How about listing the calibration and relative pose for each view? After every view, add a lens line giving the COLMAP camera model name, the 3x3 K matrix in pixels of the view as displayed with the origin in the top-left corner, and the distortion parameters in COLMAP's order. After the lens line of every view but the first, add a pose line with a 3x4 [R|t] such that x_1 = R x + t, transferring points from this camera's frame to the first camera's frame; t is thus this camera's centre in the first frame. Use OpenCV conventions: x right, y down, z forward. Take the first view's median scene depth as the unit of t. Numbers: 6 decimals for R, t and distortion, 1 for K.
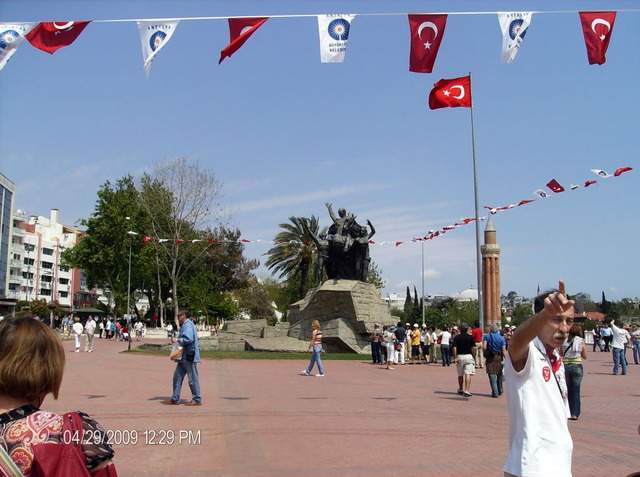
lens RADIAL K [[658.7, 0, 320.0], [0, 658.7, 238.5], [0, 0, 1]] dist [-0.127364, 0.050538]
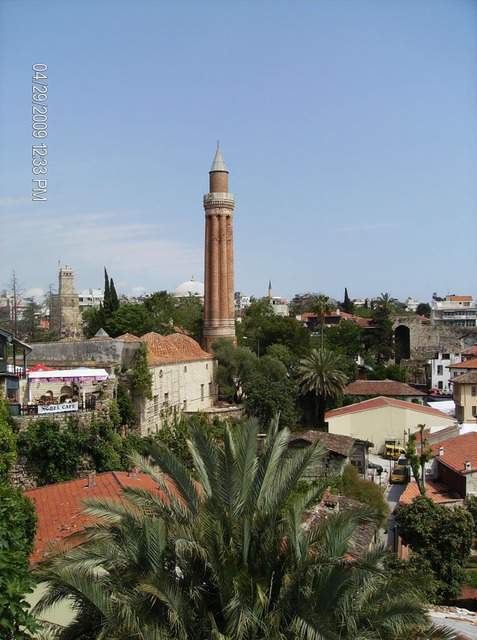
lens RADIAL K [[658.7, 0, 238.5], [0, 658.7, 320.0], [0, 0, 1]] dist [-0.127364, 0.050538]
pose [[0.959443, -0.020007, 0.281192, 0.104580], [-0.013164, 0.993210, 0.115584, 0.054539], [-0.281595, -0.114598, 0.952665, 0.400820]]
